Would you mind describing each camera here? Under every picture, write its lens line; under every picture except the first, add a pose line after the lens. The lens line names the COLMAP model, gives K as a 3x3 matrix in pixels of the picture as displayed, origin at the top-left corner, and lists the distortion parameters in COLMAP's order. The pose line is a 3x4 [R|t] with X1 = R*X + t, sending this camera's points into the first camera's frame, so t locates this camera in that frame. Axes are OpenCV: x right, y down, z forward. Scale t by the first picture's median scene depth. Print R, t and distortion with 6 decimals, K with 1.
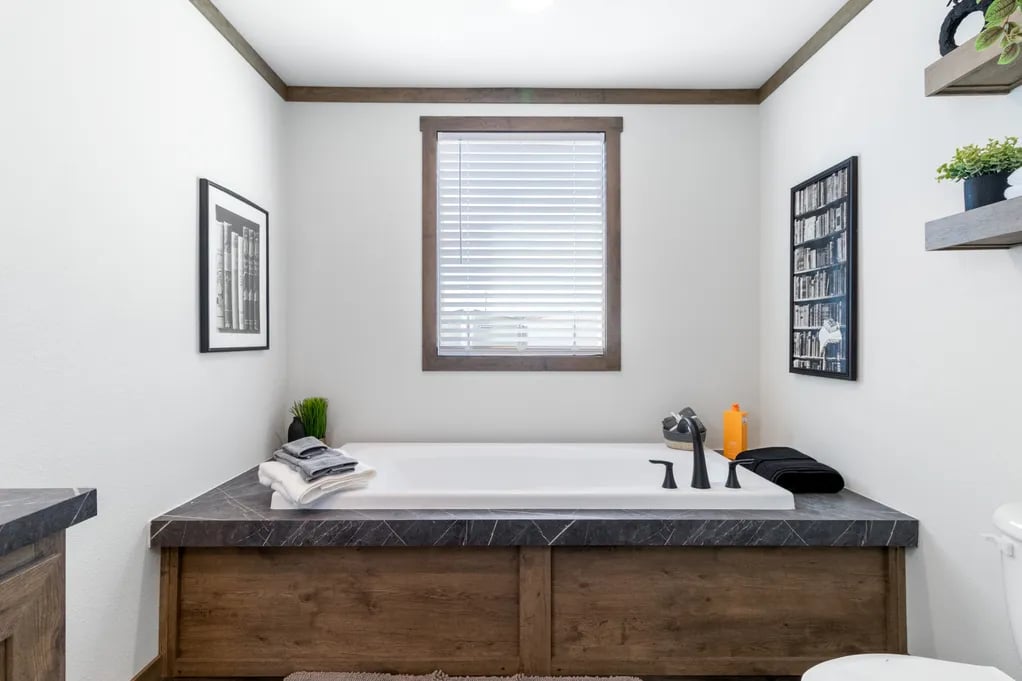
lens RADIAL K [[674.2, 0, 508.9], [0, 674.2, 326.2], [0, 0, 1]] dist [0.001031, -0.000006]
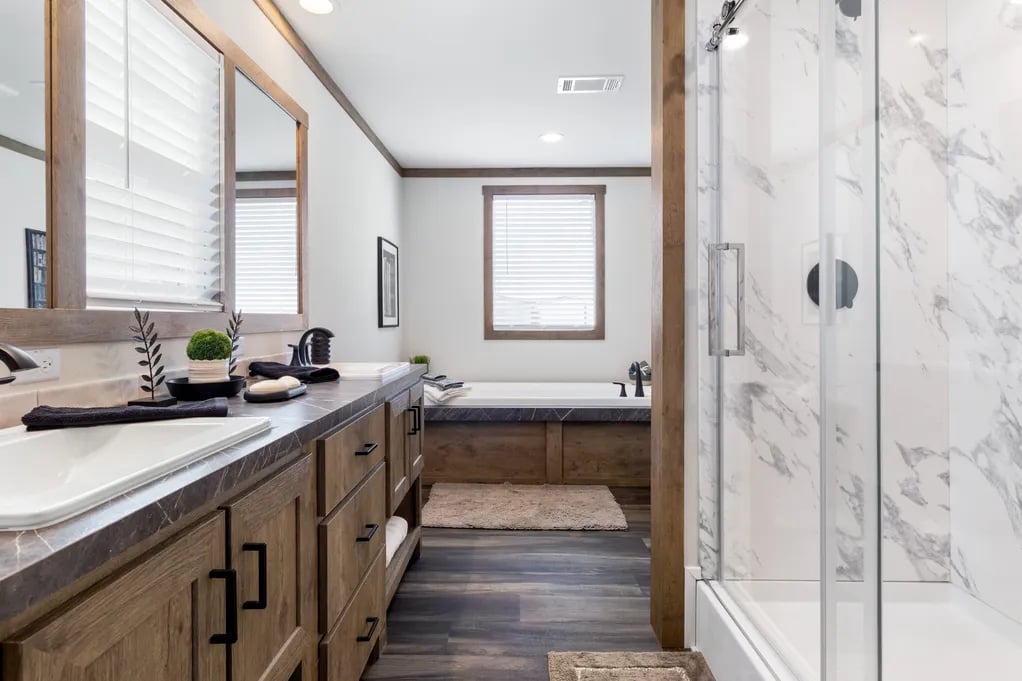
lens RADIAL K [[674.2, 0, 508.9], [0, 674.2, 326.2], [0, 0, 1]] dist [0.001031, -0.000006]
pose [[0.999827, -0.002539, -0.018429, -0.043124], [0.002984, 0.999704, 0.024149, -0.008322], [0.018362, -0.024200, 0.999538, -0.748863]]
